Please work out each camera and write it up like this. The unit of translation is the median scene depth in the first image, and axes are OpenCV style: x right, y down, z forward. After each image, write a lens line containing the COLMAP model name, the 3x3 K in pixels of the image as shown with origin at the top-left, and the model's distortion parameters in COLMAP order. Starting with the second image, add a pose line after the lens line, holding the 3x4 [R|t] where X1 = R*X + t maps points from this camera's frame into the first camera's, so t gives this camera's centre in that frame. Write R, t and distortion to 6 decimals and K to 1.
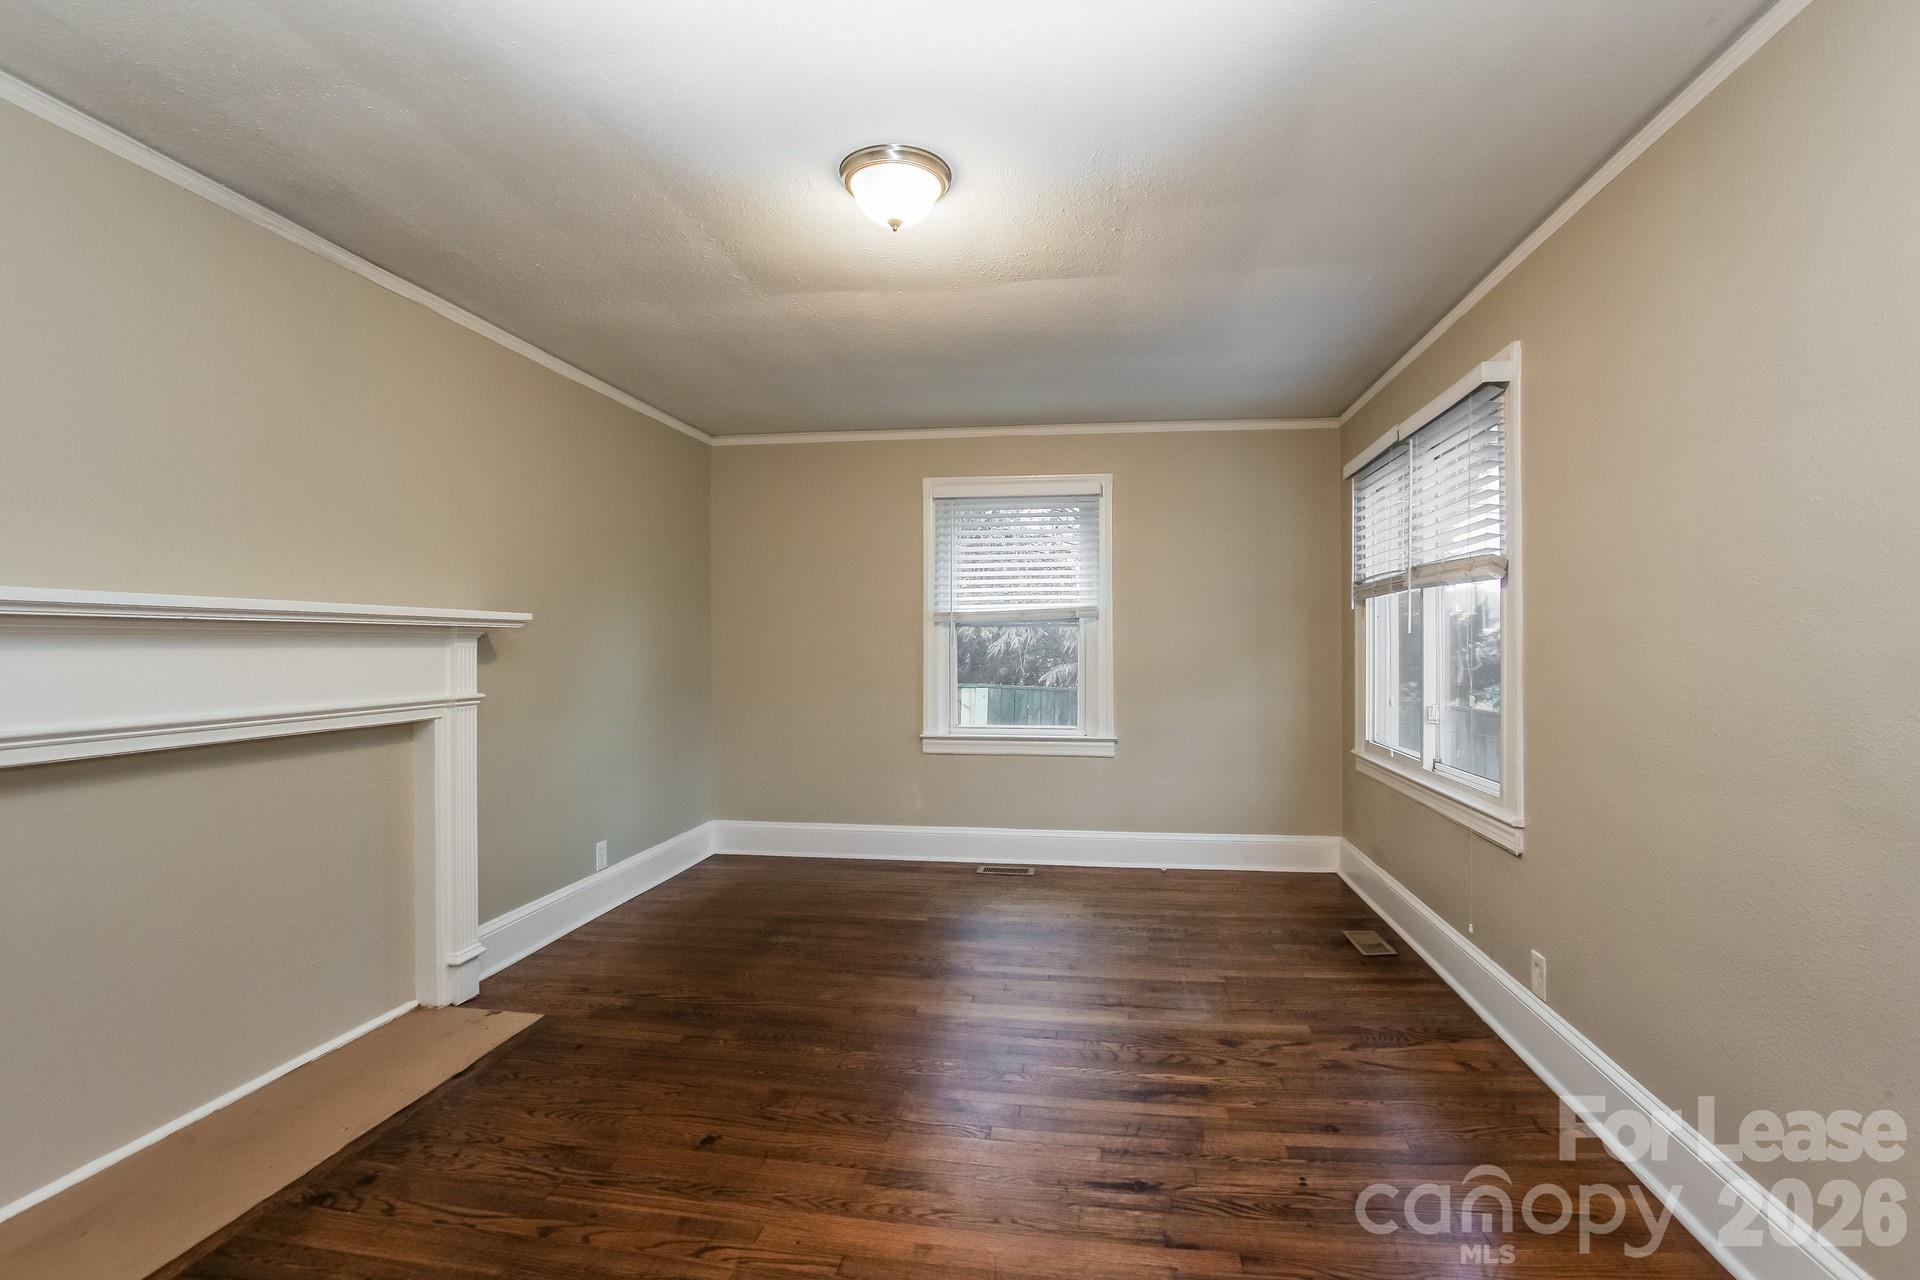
lens RADIAL K [[889.4, 0, 964.7], [0, 889.4, 635.5], [0, 0, 1]] dist [-0.018011, 0.000999]
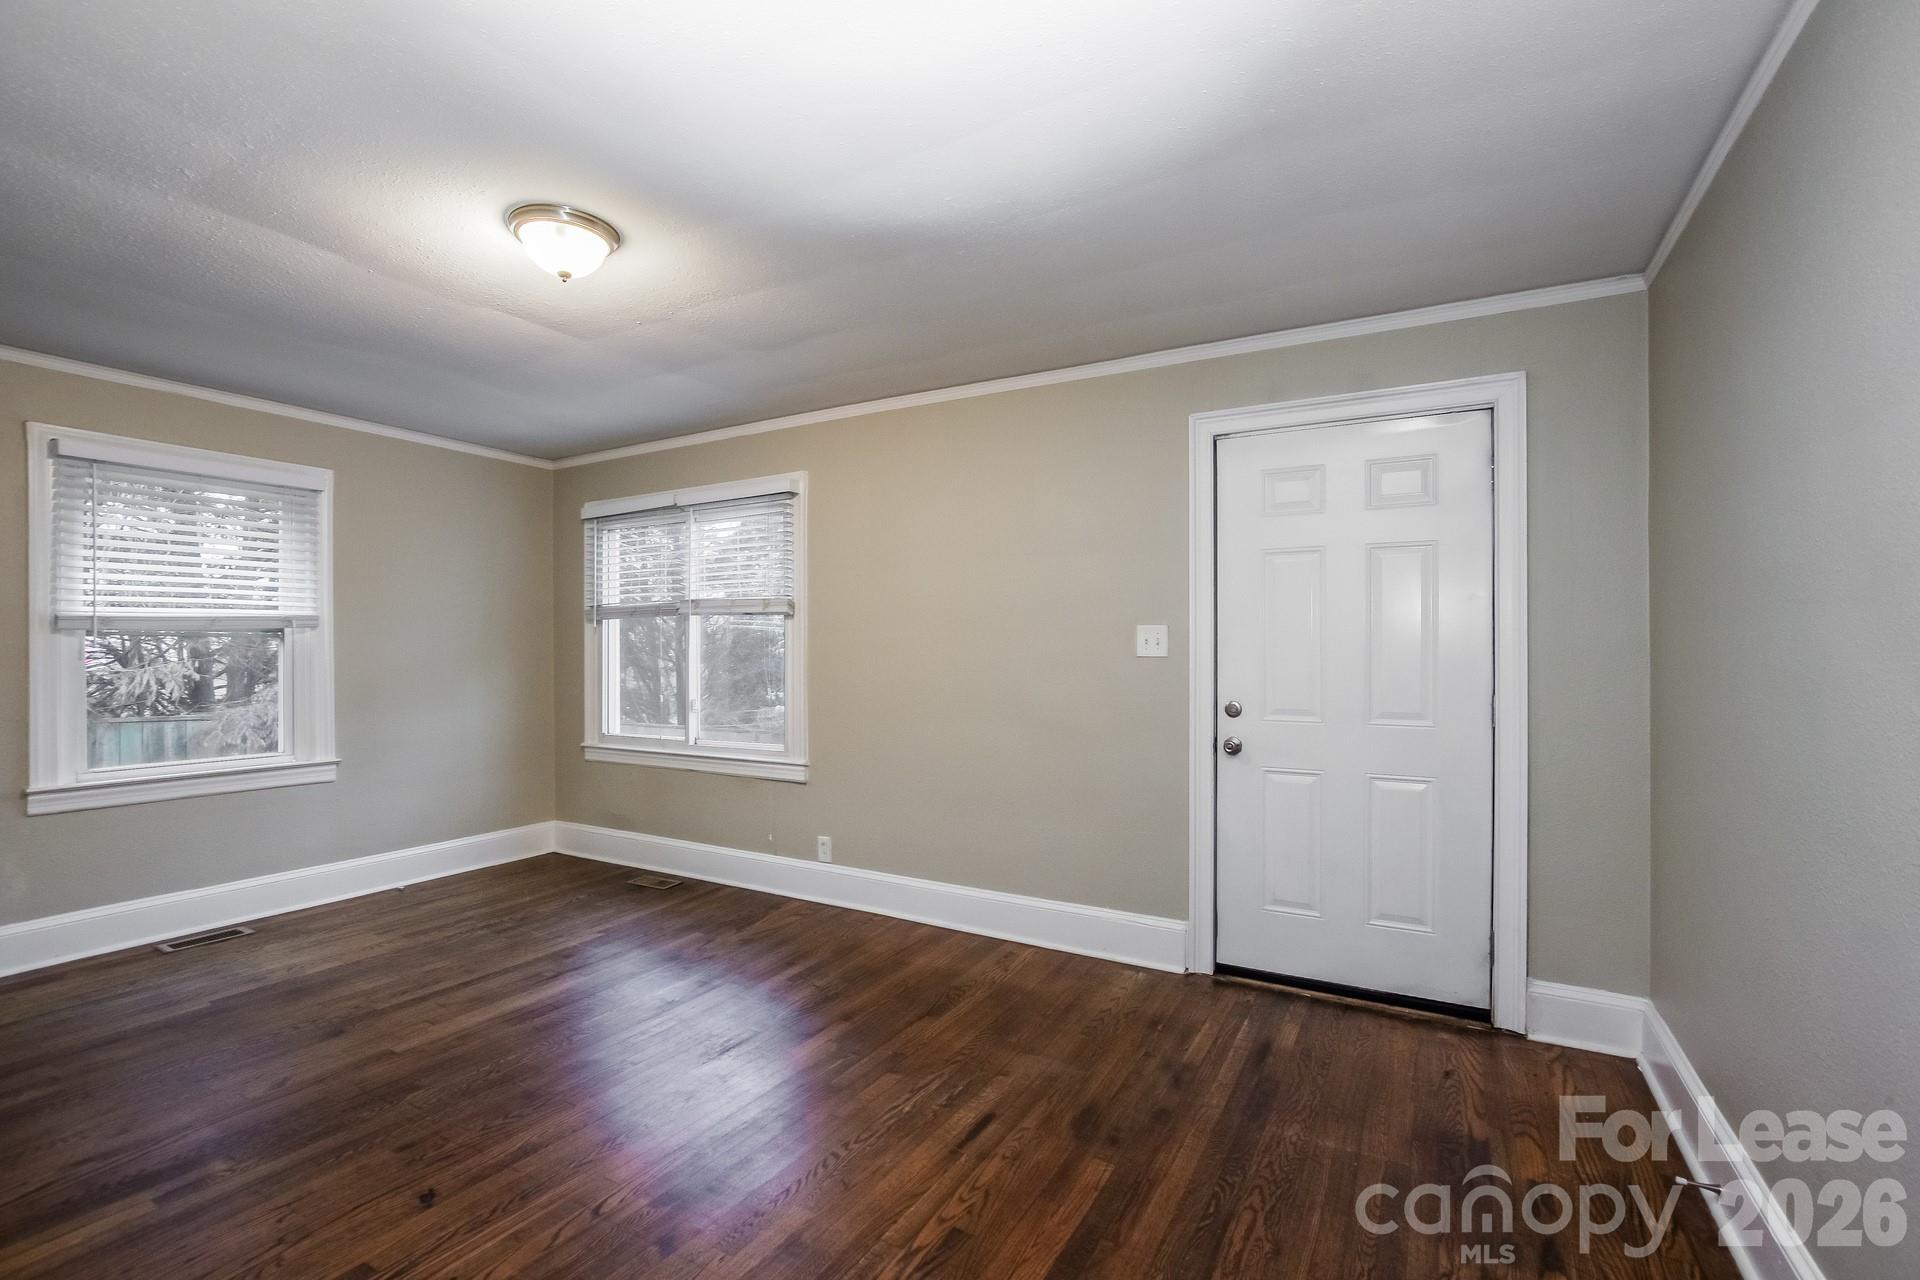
lens RADIAL K [[889.4, 0, 969.5], [0, 889.4, 647.8], [0, 0, 1]] dist [-0.018011, 0.000999]
pose [[0.353787, 0.002888, 0.935322, -0.490109], [-0.004050, 0.999991, -0.001556, -0.001645], [-0.935317, -0.003238, 0.353795, 0.075726]]
